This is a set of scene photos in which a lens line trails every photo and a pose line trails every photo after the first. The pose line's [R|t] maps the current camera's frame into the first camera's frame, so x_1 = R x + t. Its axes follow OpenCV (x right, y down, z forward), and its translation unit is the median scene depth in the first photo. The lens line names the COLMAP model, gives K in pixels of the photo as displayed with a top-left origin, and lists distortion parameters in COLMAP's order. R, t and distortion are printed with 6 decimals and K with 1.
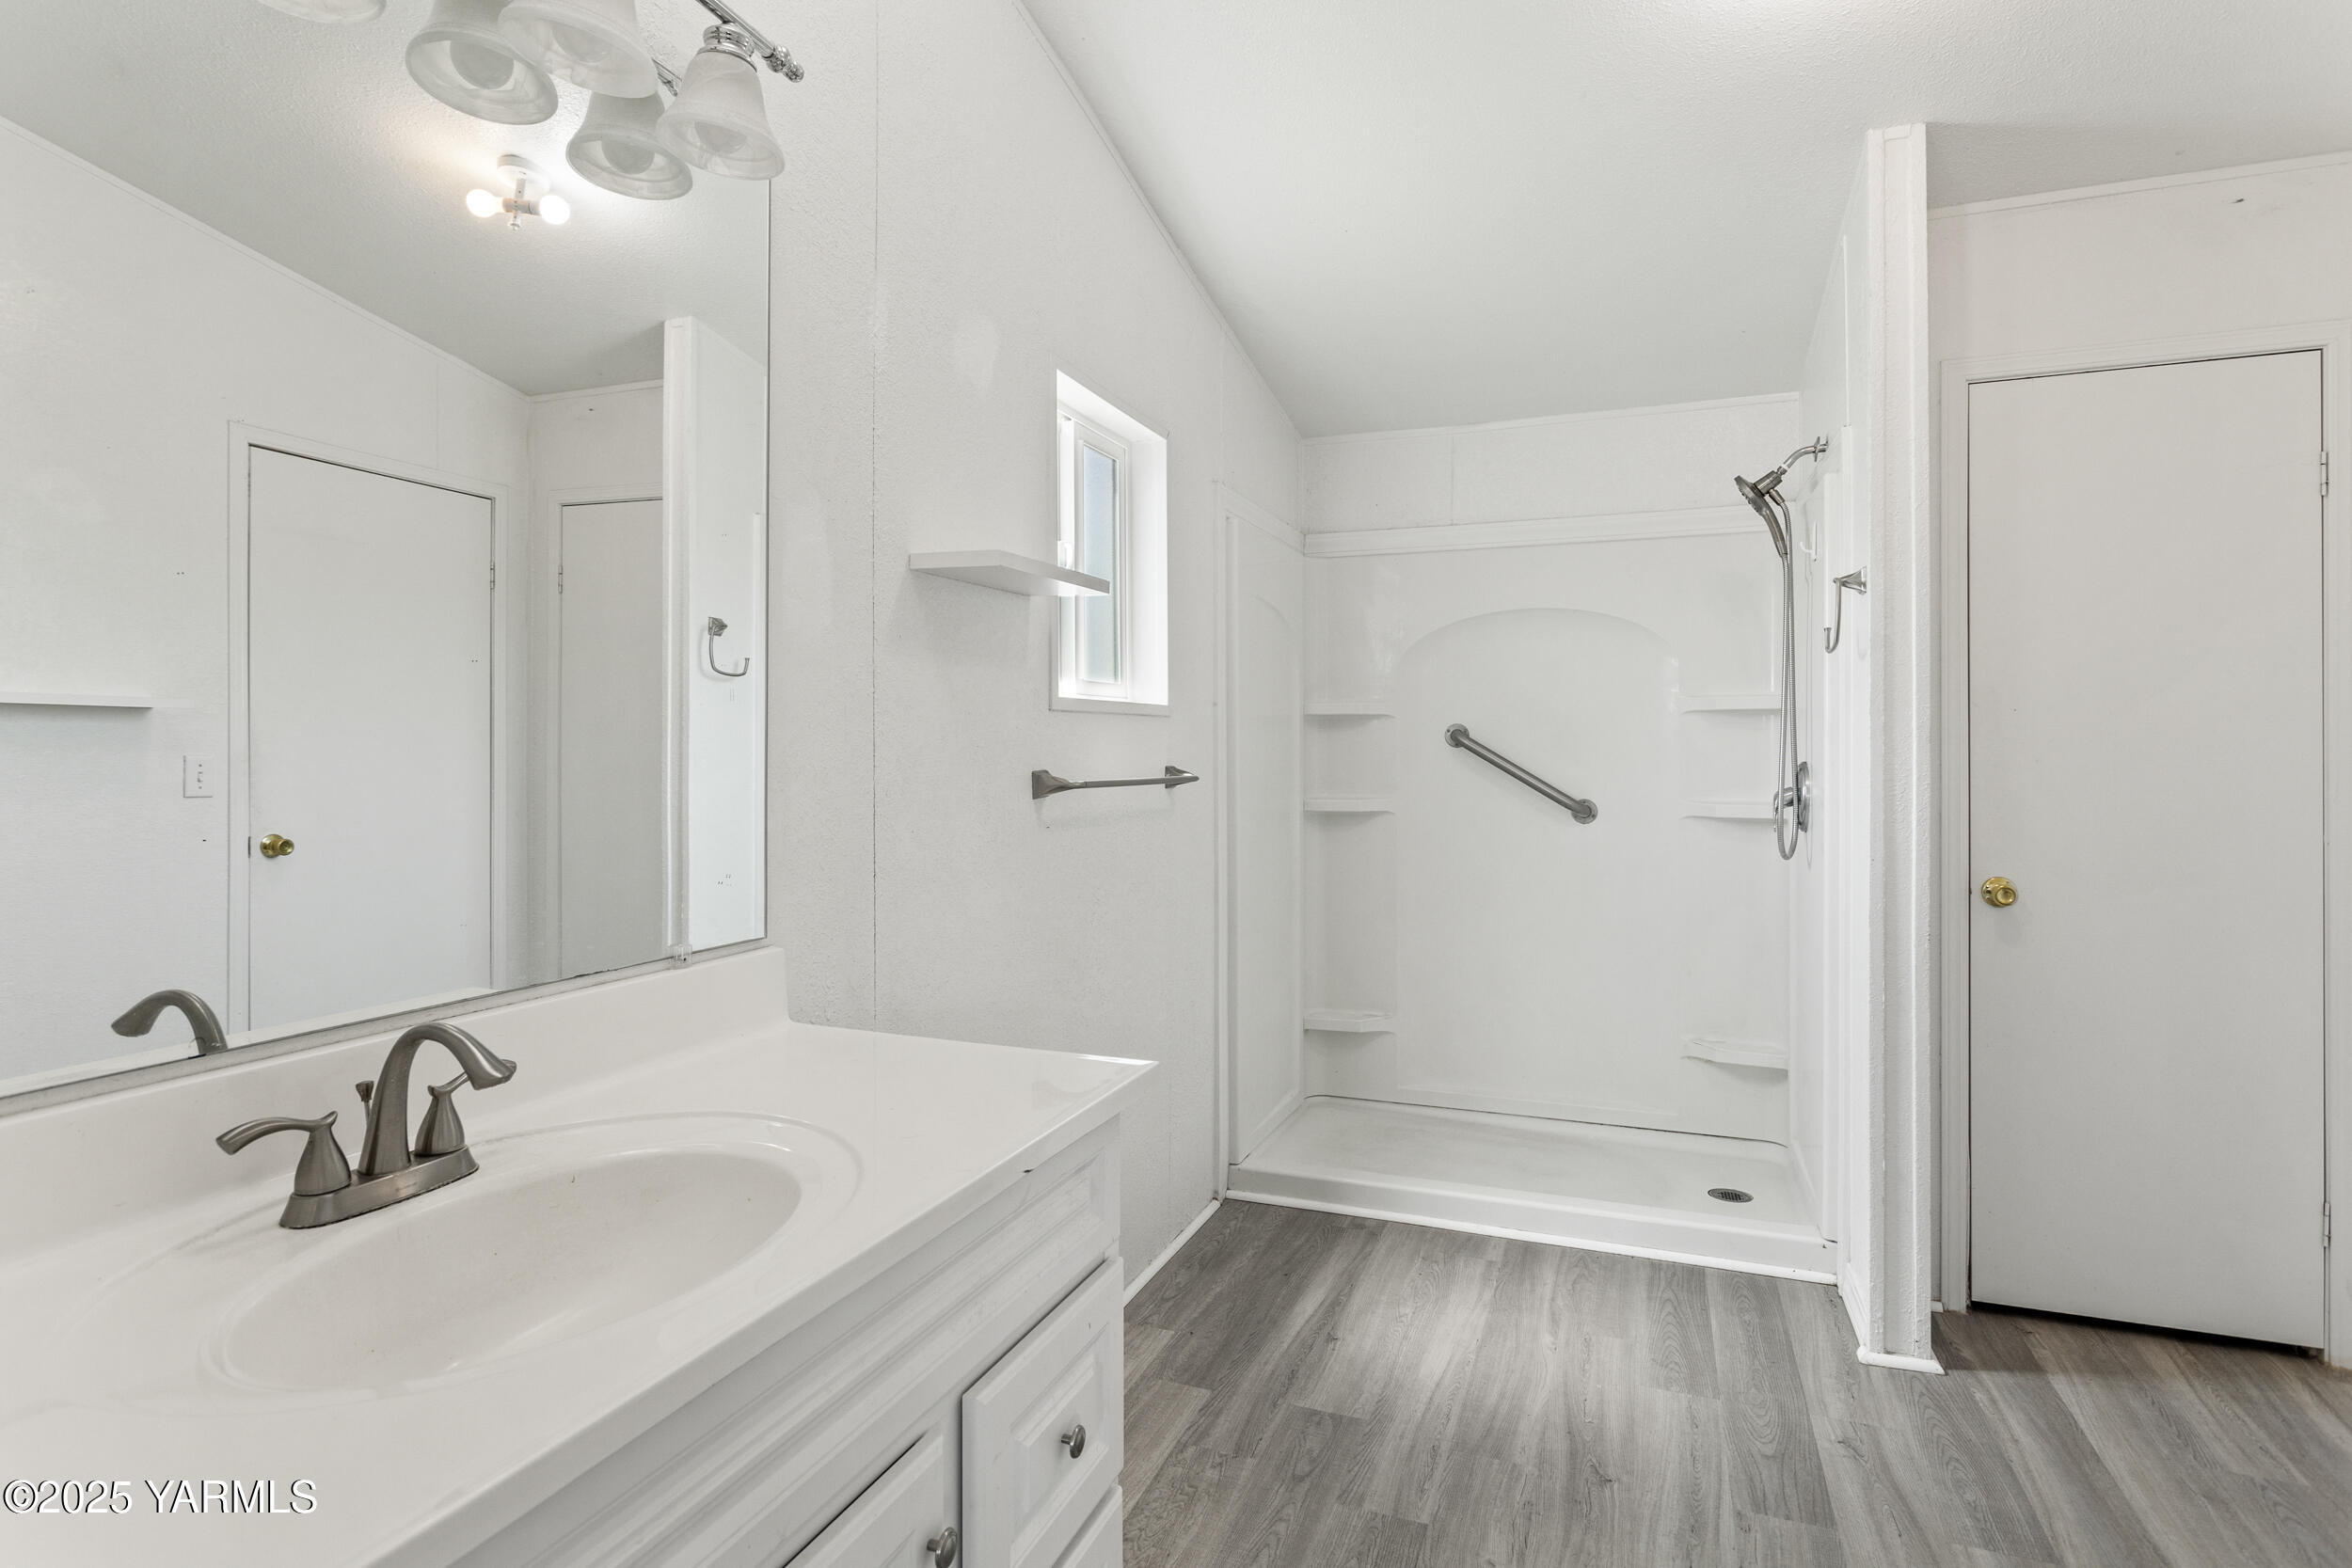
lens RADIAL K [[1214.6, 0, 1156.1], [0, 1214.6, 765.8], [0, 0, 1]] dist [-0.002584, 0.000383]
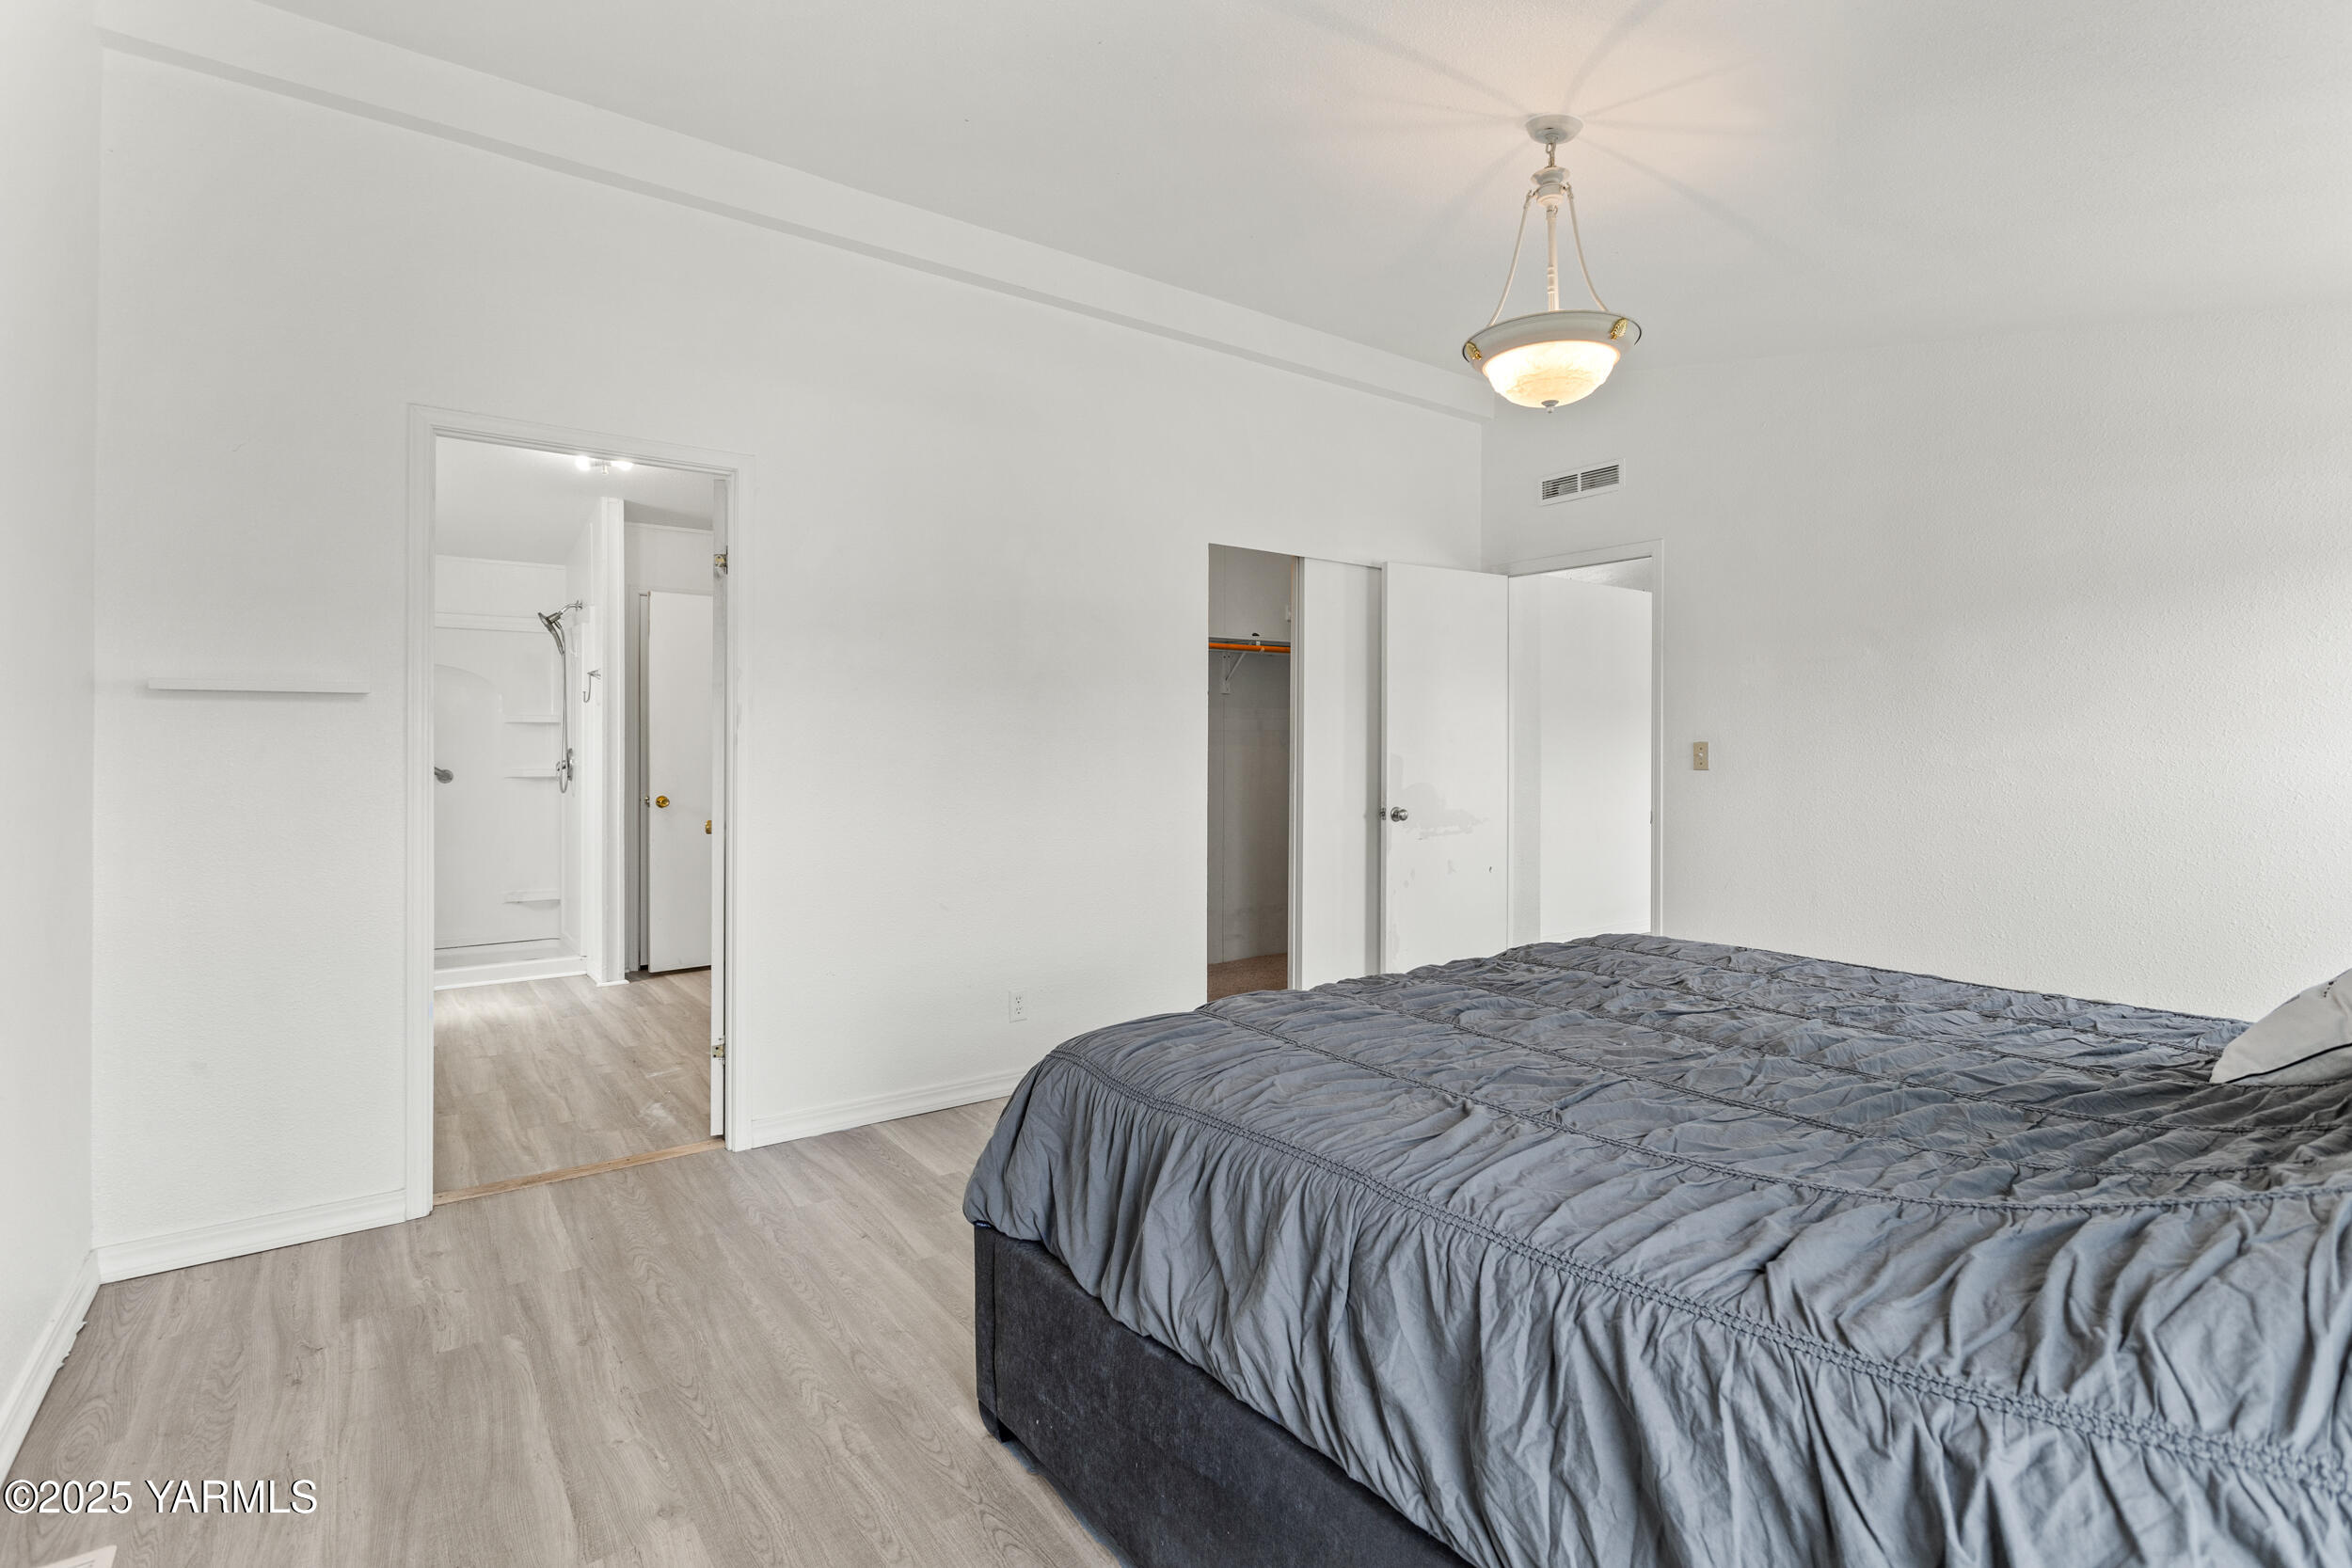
lens RADIAL K [[1125.1, 0, 1162.4], [0, 1125.1, 765.5], [0, 0, 1]] dist [0.002056, -0.001850]
pose [[0.536756, -0.006908, 0.843709, -0.655599], [-0.004529, 0.999928, 0.011068, 0.000051], [-0.843725, -0.009762, 0.536687, -1.068111]]
